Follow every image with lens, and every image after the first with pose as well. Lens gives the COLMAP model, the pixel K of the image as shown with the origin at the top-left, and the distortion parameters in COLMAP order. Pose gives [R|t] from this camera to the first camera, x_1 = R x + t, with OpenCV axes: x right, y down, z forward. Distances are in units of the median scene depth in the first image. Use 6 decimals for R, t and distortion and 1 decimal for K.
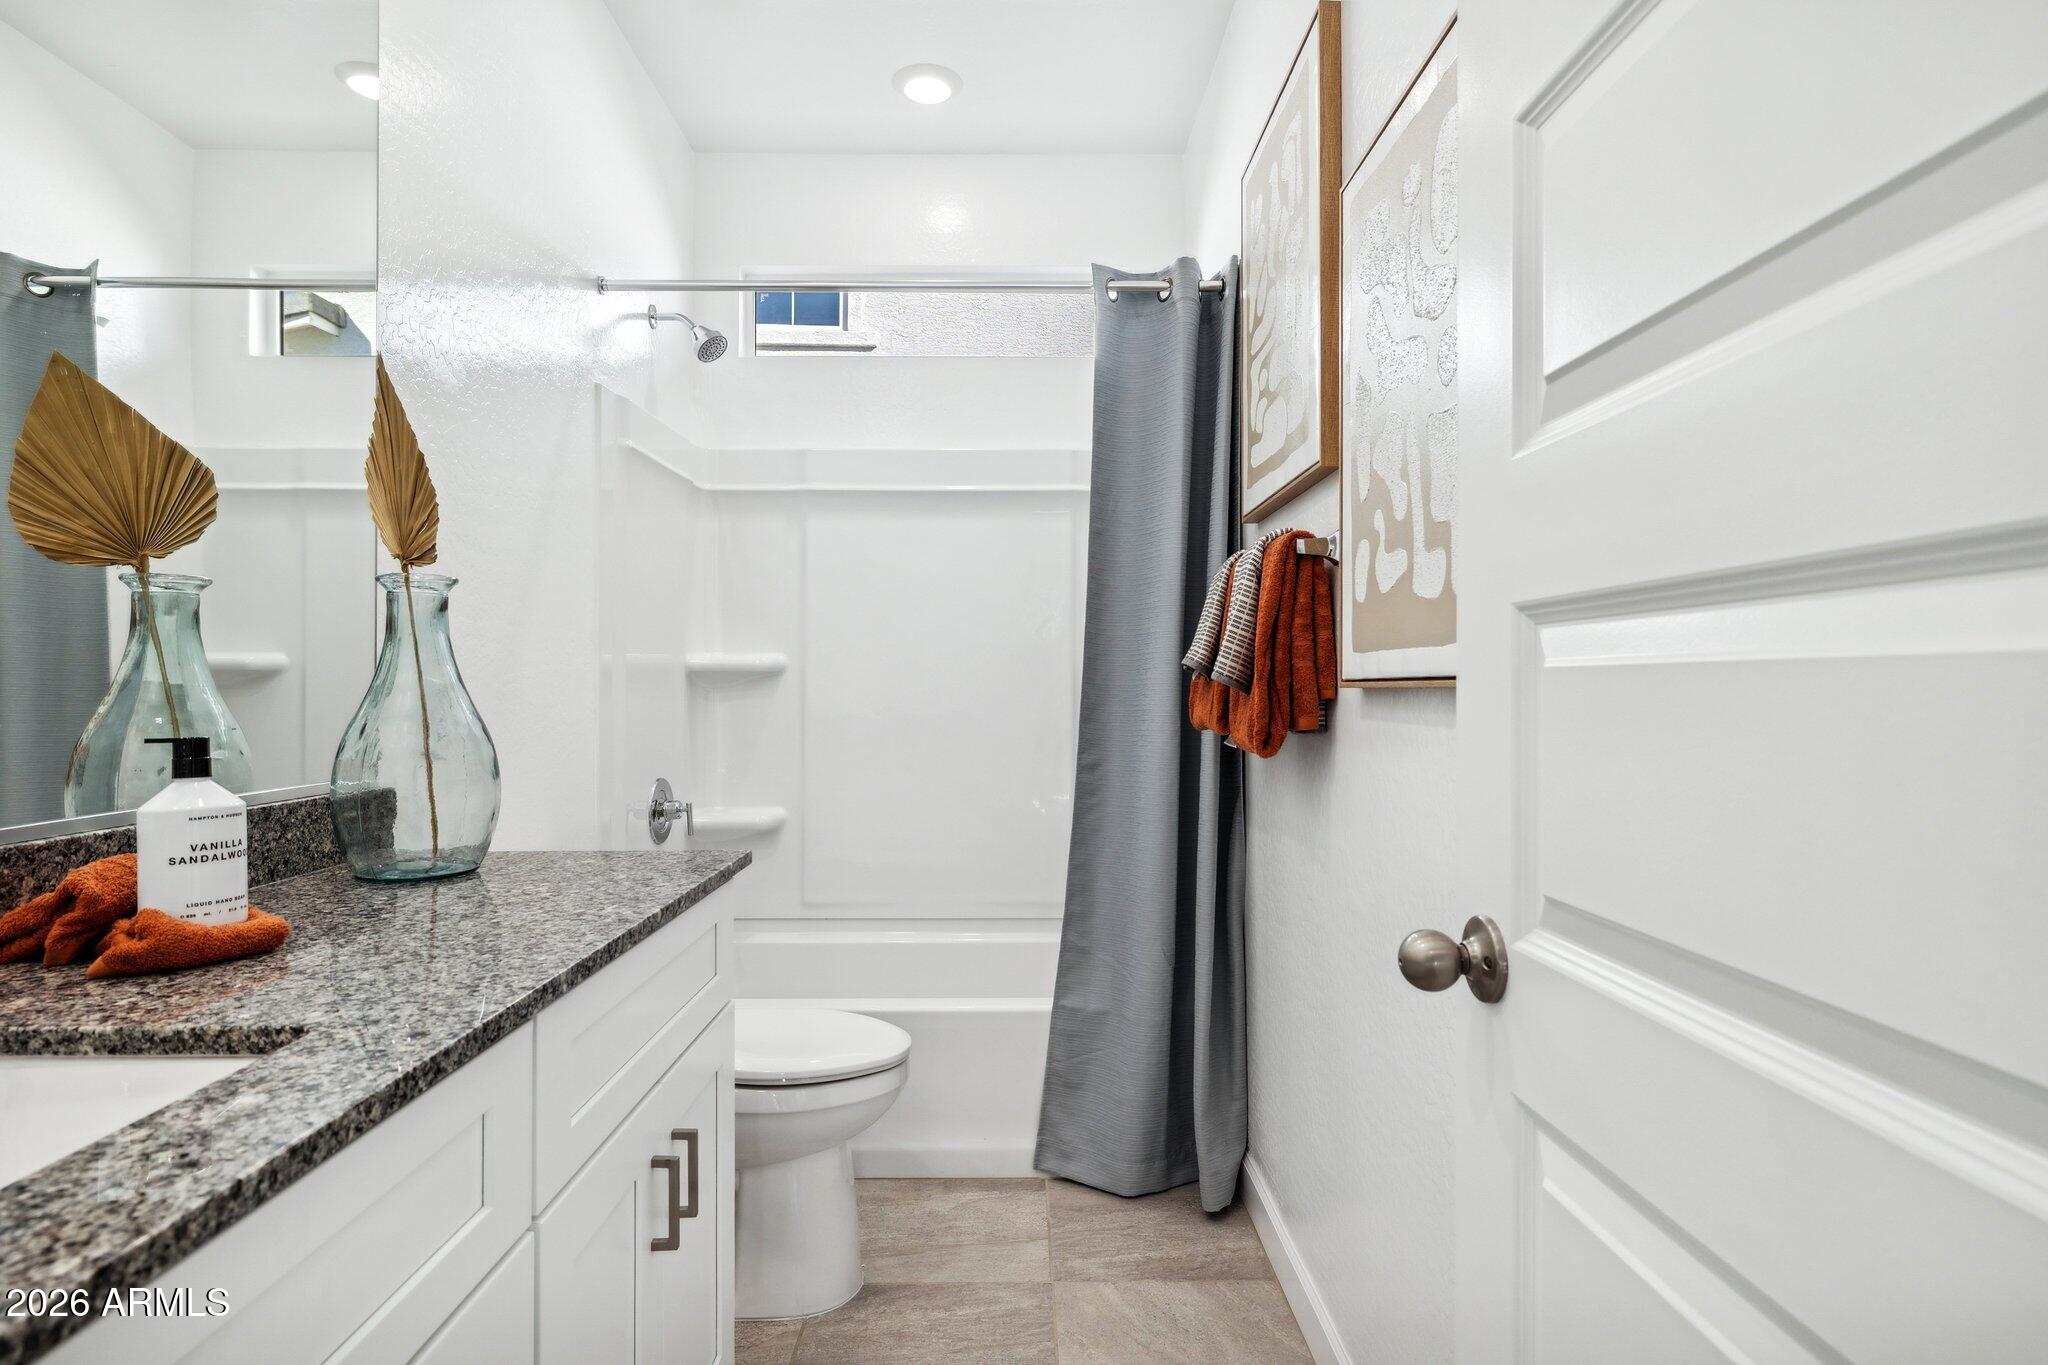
lens RADIAL K [[1112.8, 0, 1027.2], [0, 1112.8, 680.0], [0, 0, 1]] dist [0.002573, 0.001585]
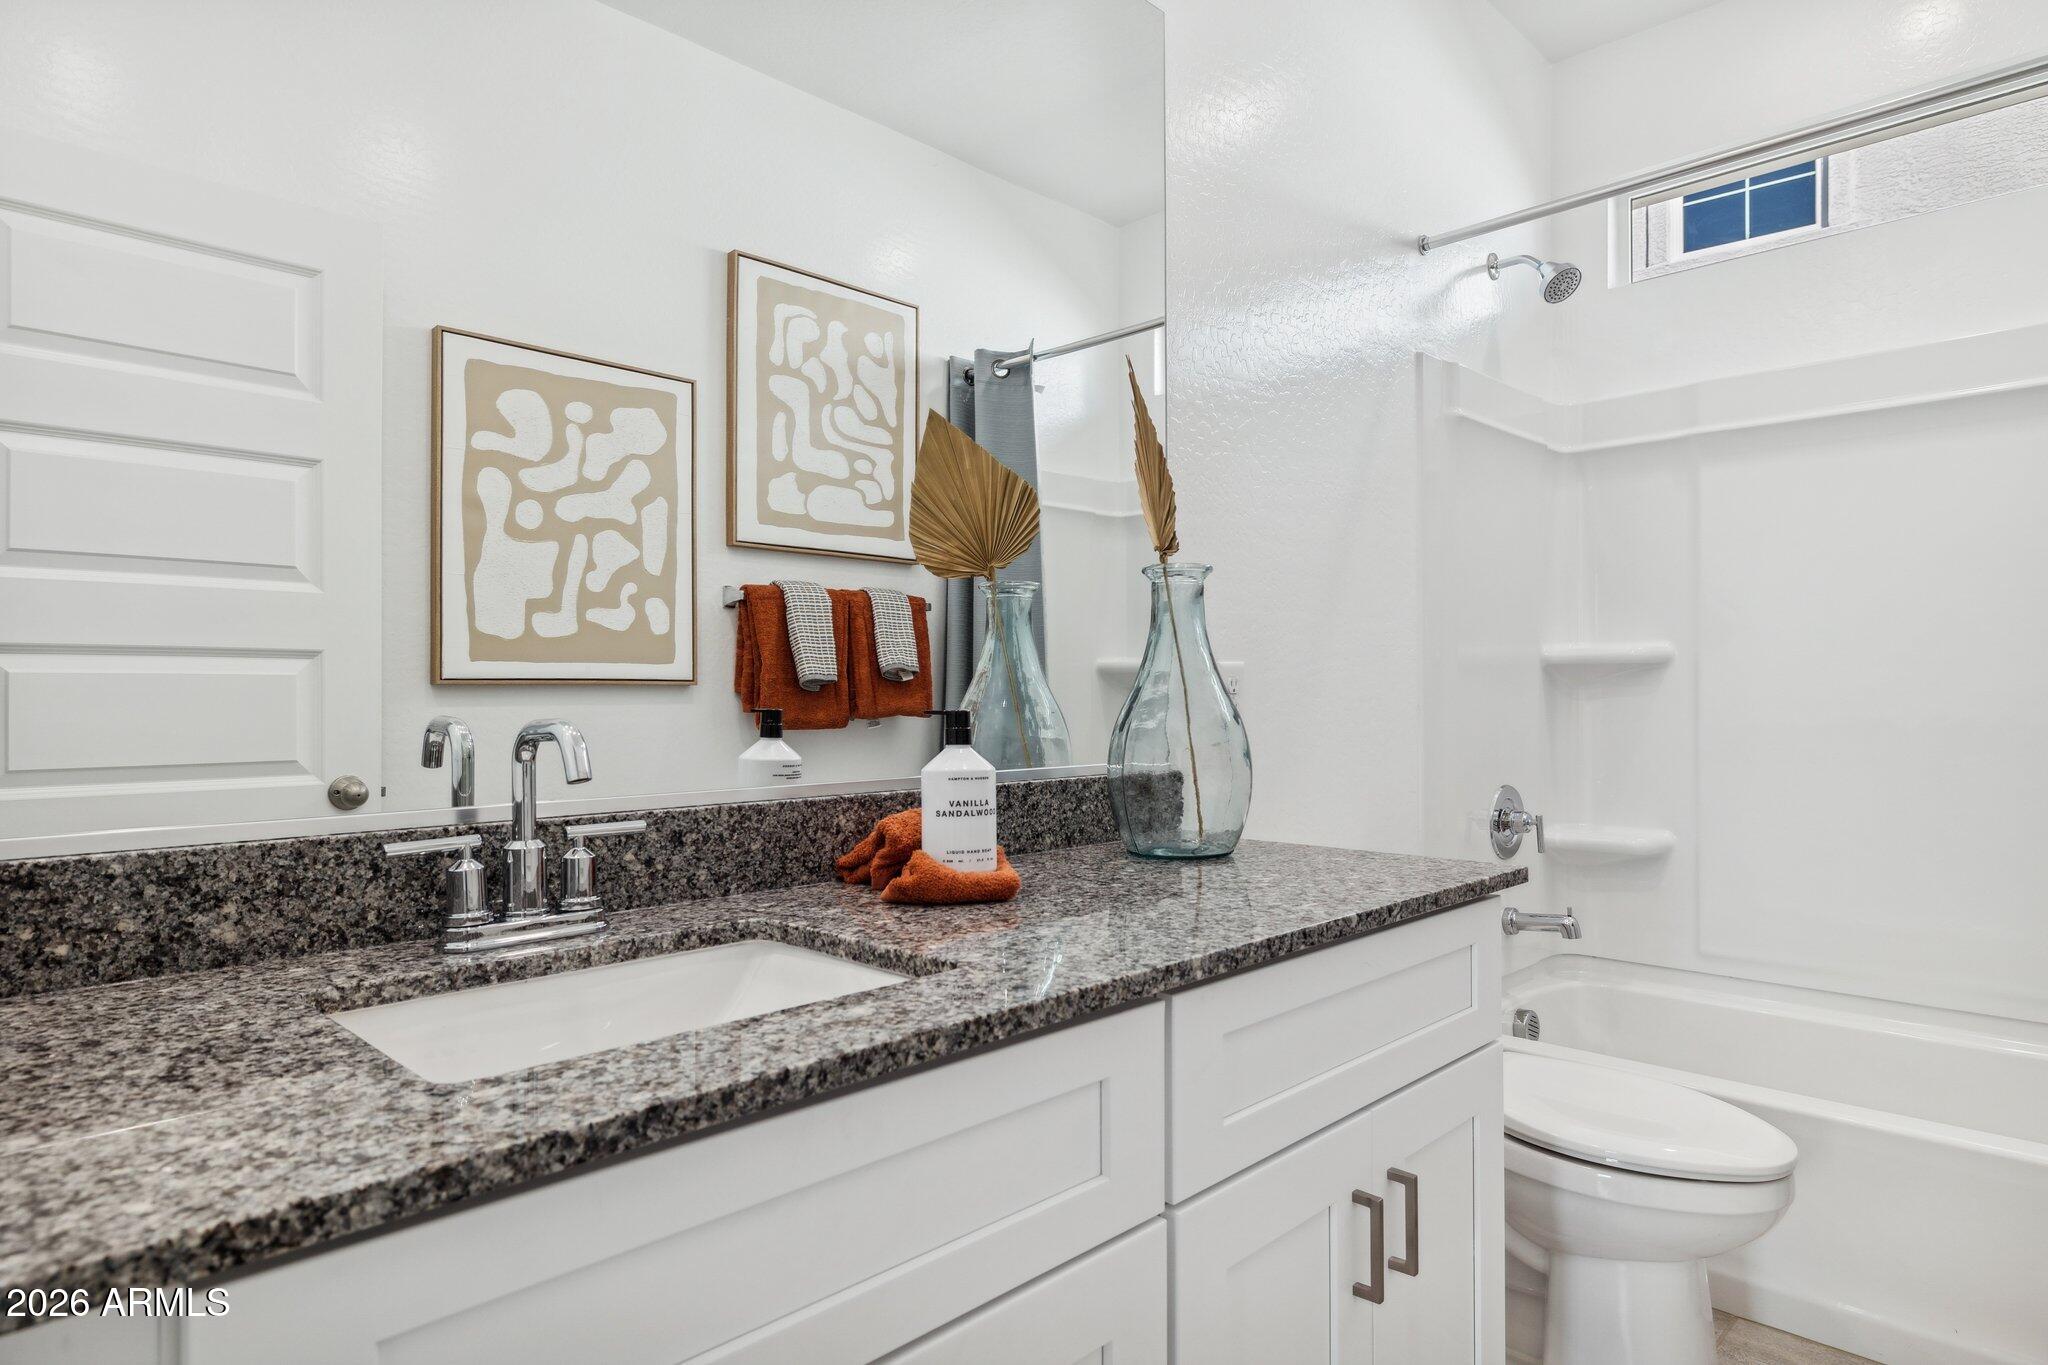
lens RADIAL K [[1175.3, 0, 1022.8], [0, 1175.3, 695.4], [0, 0, 1]] dist [0.004564, -0.004734]
pose [[0.696574, -0.004945, -0.717468, 0.148682], [0.007182, 0.999974, 0.000081, 0.028130], [0.717449, -0.005210, 0.696592, 0.146197]]
